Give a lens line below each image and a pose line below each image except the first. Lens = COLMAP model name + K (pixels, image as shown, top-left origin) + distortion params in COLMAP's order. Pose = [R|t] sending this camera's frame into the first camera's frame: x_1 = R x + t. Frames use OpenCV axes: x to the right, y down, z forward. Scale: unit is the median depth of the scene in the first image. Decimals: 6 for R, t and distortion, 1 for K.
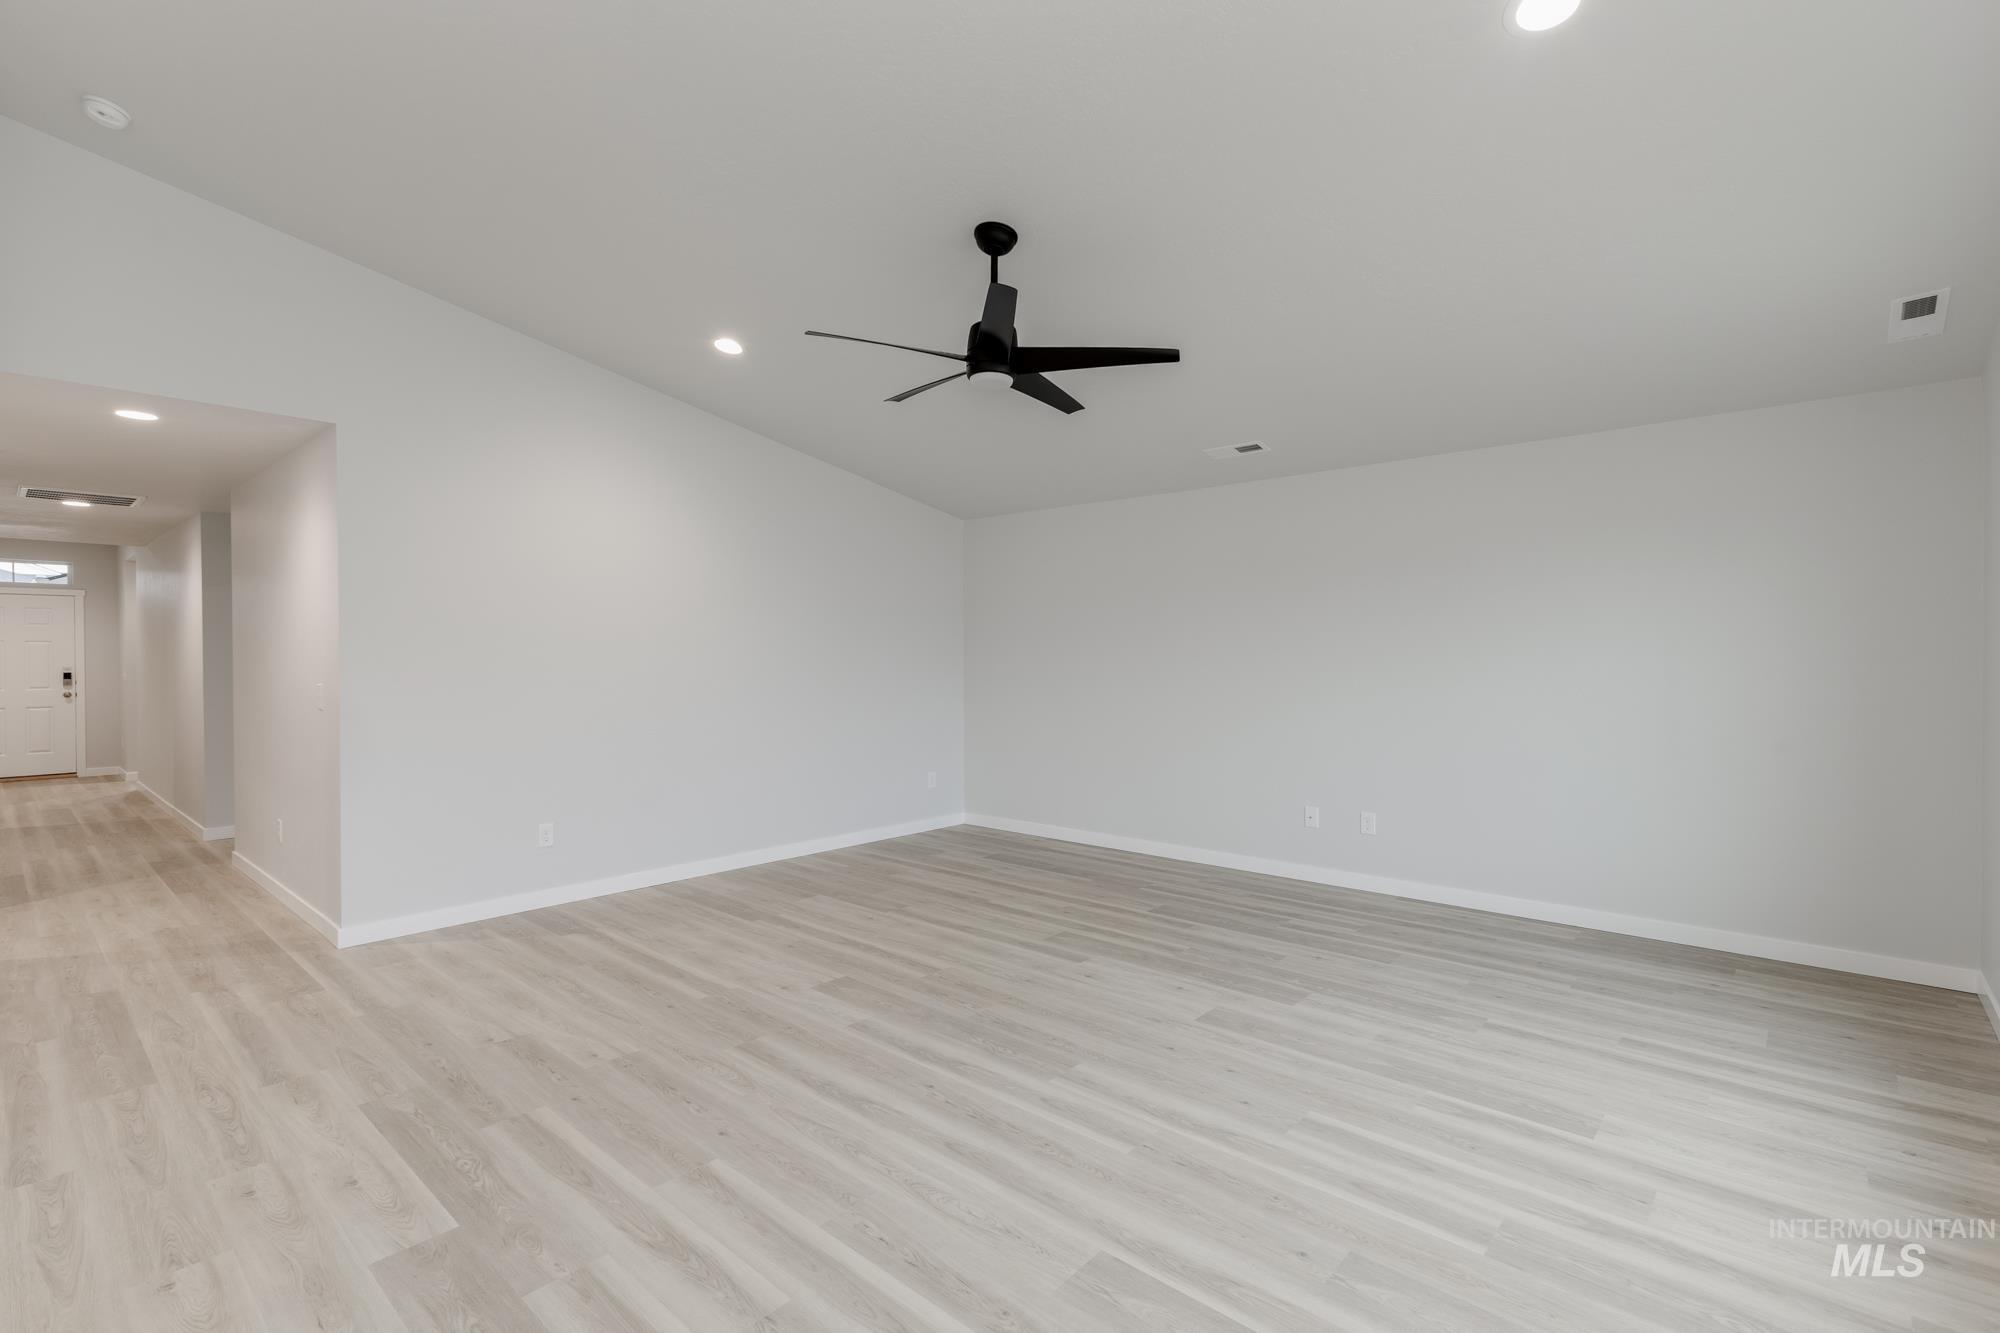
lens RADIAL K [[891.2, 0, 986.2], [0, 891.2, 664.1], [0, 0, 1]] dist [0.013826, -0.004740]
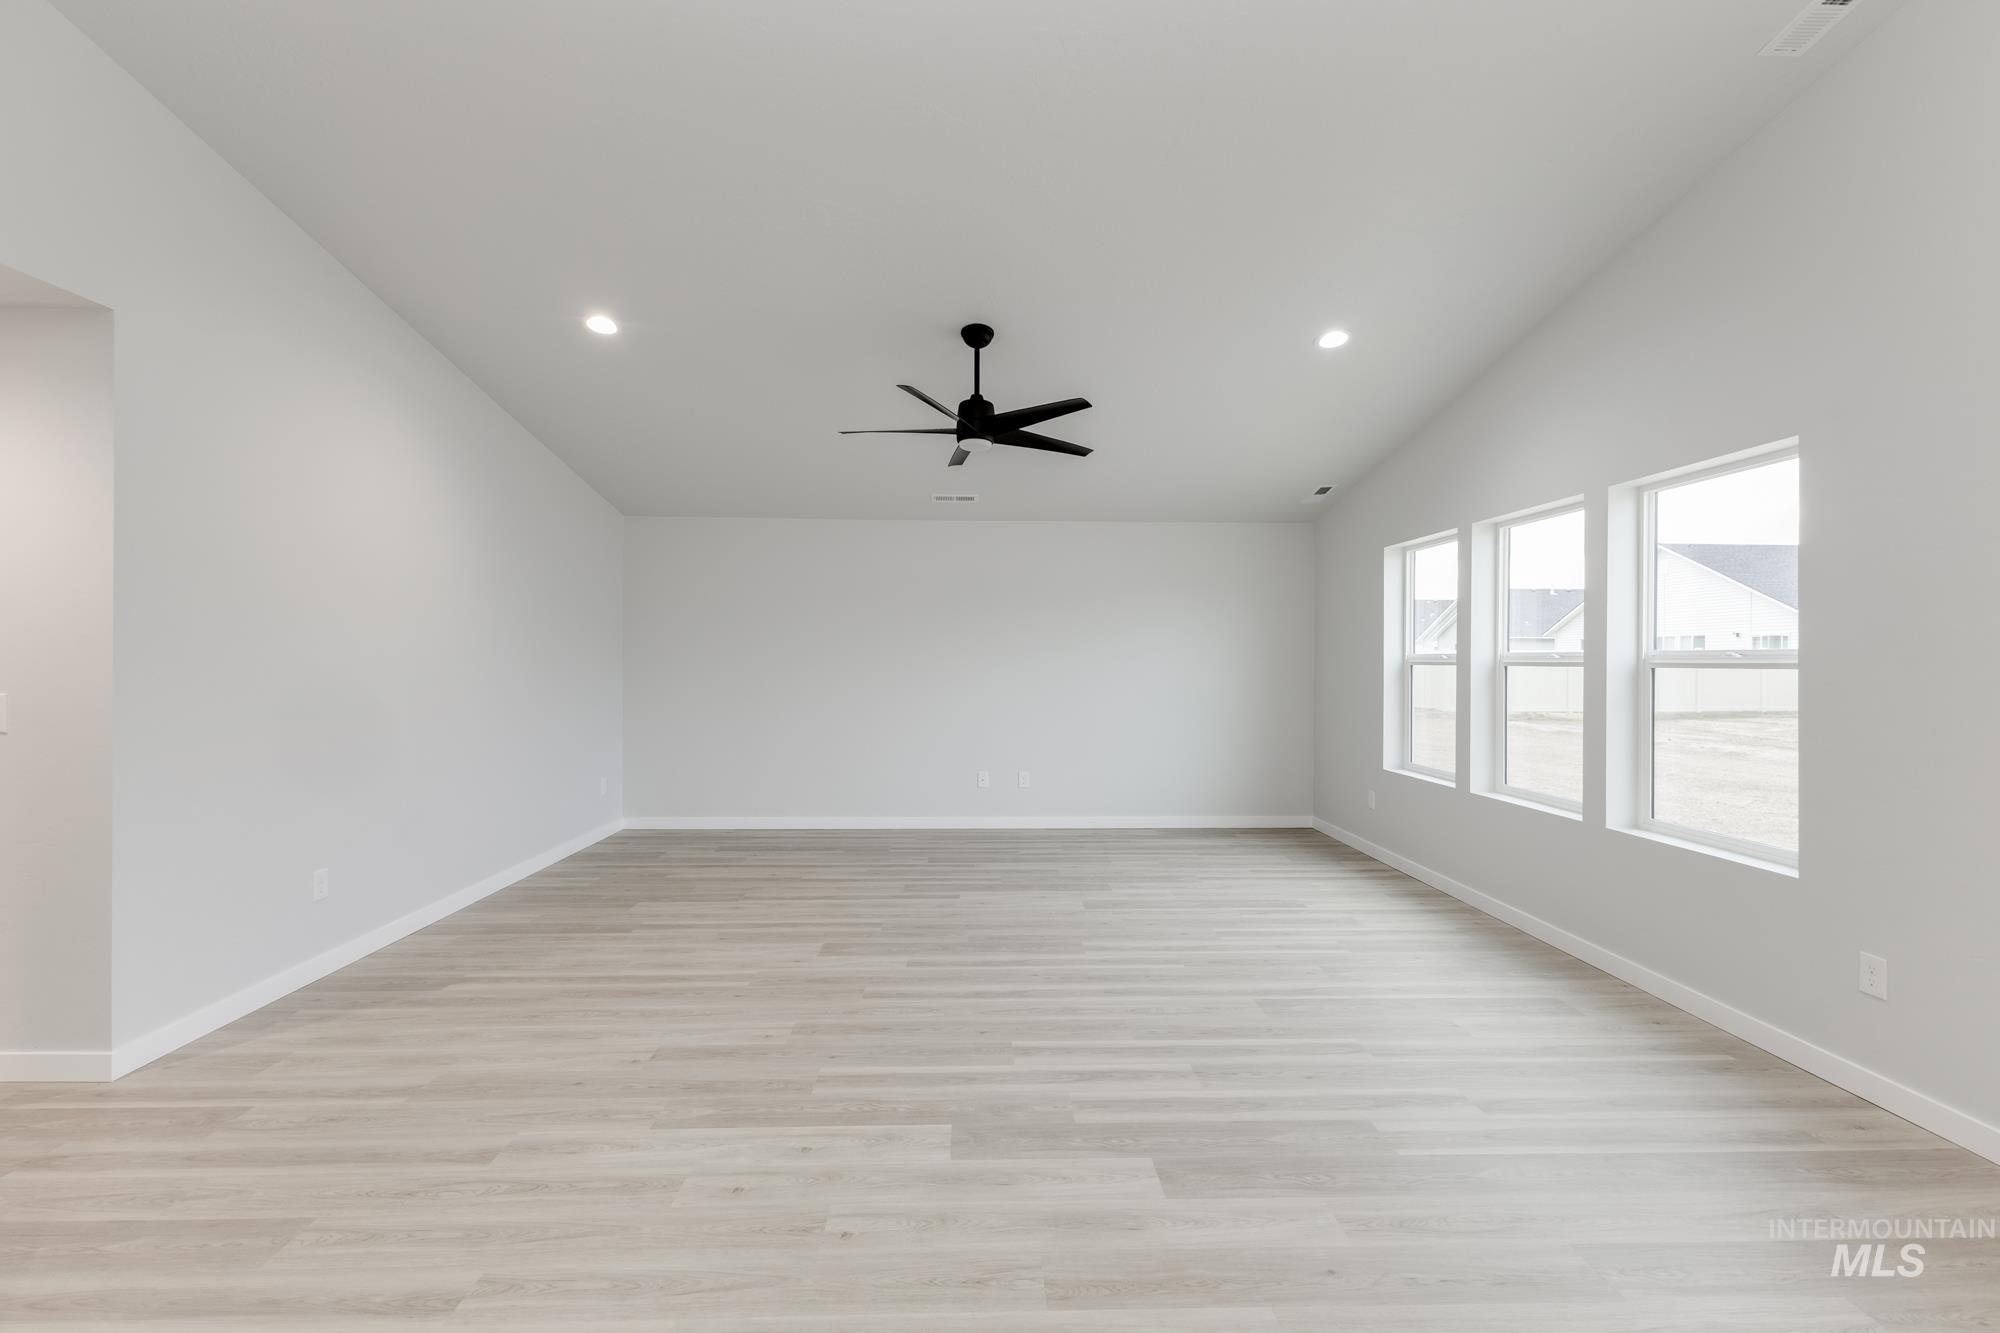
lens RADIAL K [[891.2, 0, 986.2], [0, 891.2, 664.1], [0, 0, 1]] dist [0.013826, -0.004740]
pose [[0.725525, 0.000615, 0.688196, -0.958844], [-0.000889, 1.000000, 0.000045, -0.002050], [-0.688195, -0.000644, 0.725525, 0.057037]]
